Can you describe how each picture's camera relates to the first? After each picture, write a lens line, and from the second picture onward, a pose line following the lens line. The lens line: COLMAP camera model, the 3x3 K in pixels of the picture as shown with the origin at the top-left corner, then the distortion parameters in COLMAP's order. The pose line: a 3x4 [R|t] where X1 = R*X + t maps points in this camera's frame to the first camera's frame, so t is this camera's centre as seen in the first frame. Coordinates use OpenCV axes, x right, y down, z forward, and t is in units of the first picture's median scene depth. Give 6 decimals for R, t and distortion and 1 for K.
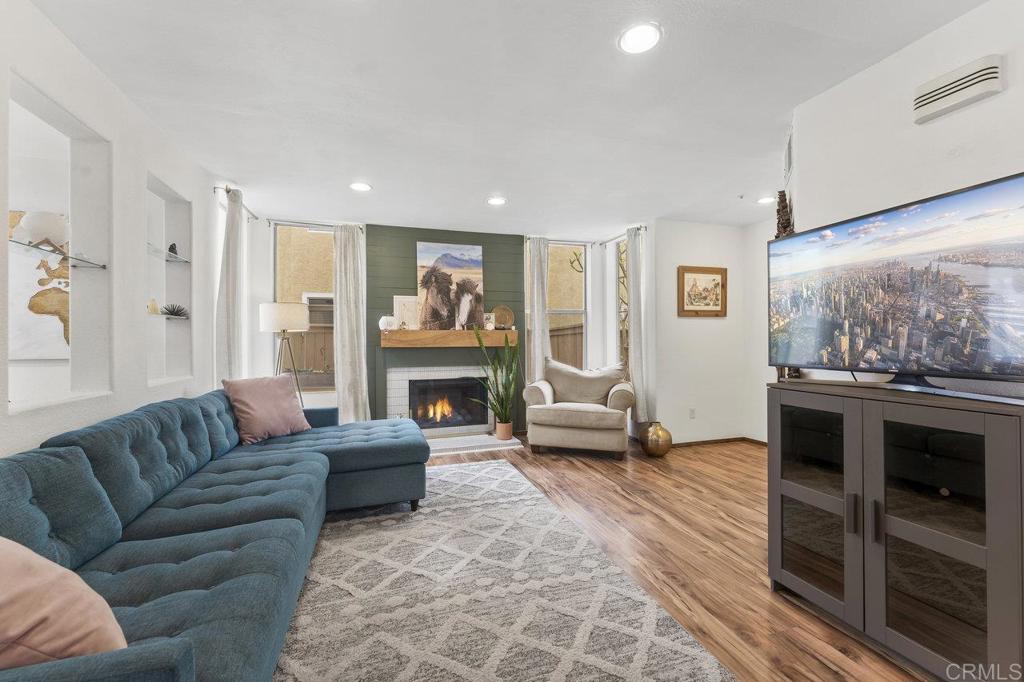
lens RADIAL K [[418.0, 0, 507.8], [0, 418.0, 335.1], [0, 0, 1]] dist [0.000084, -0.001095]
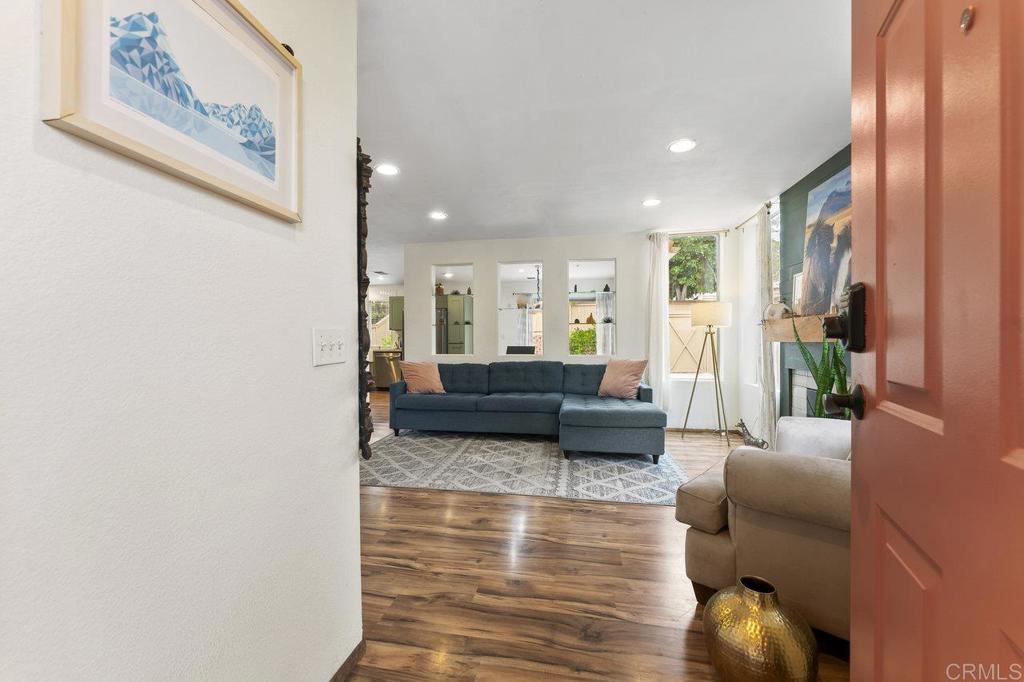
lens RADIAL K [[418.0, 0, 504.3], [0, 418.0, 341.1], [0, 0, 1]] dist [0.000084, -0.001095]
pose [[-0.474374, 0.003379, -0.880317, 0.664686], [0.011655, 0.999929, -0.002442, 0.022975], [0.880246, -0.011418, -0.474379, 0.910668]]
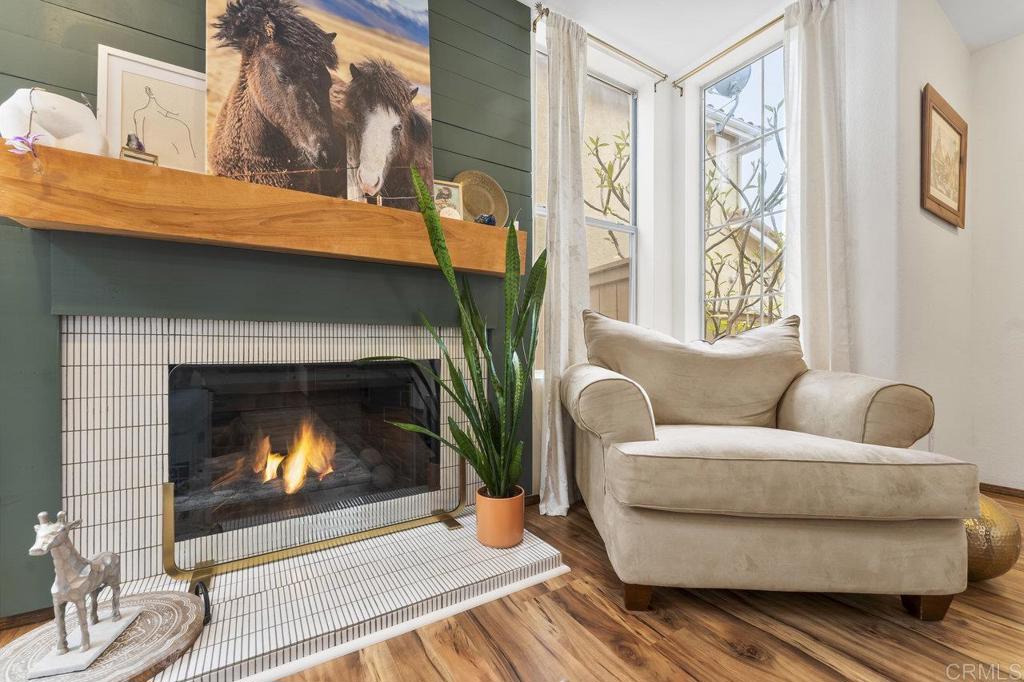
lens RADIAL K [[418.0, 0, 510.7], [0, 418.0, 346.9], [0, 0, 1]] dist [0.000084, -0.001095]
pose [[0.971131, 0.007167, 0.238441, -0.082764], [-0.008925, 0.999940, 0.006293, 0.094183], [-0.238382, -0.008239, 0.971137, 0.692539]]
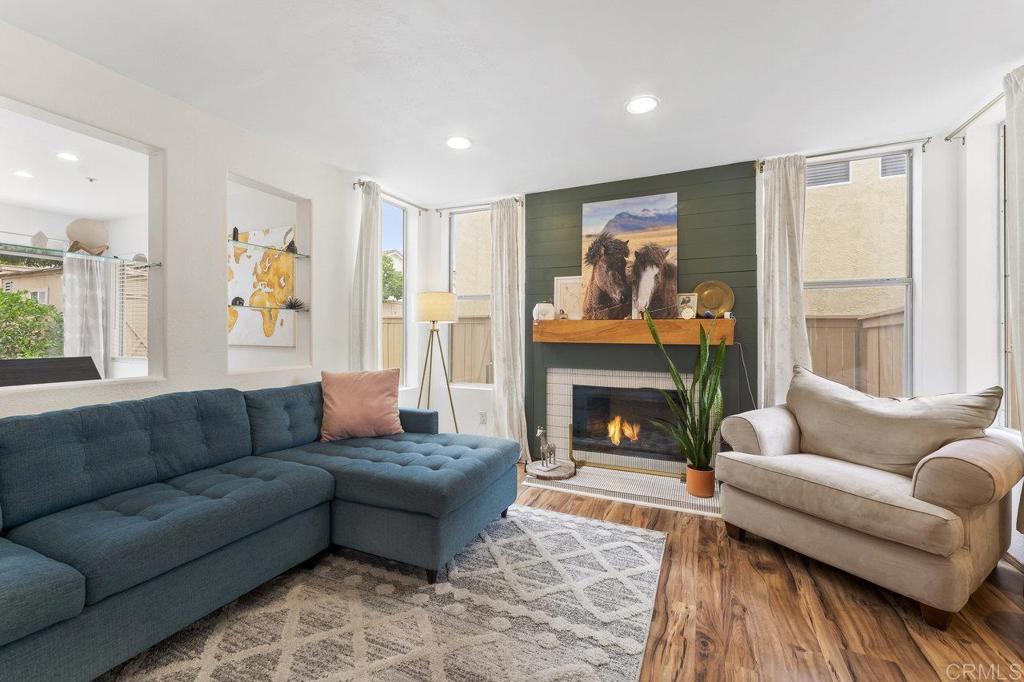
lens RADIAL K [[418.0, 0, 509.2], [0, 418.0, 330.5], [0, 0, 1]] dist [0.000084, -0.001095]
pose [[0.739017, 0.006066, -0.673659, 0.204247], [-0.000848, 0.999967, 0.008074, 0.000577], [0.673686, -0.005395, 0.738998, 0.359594]]
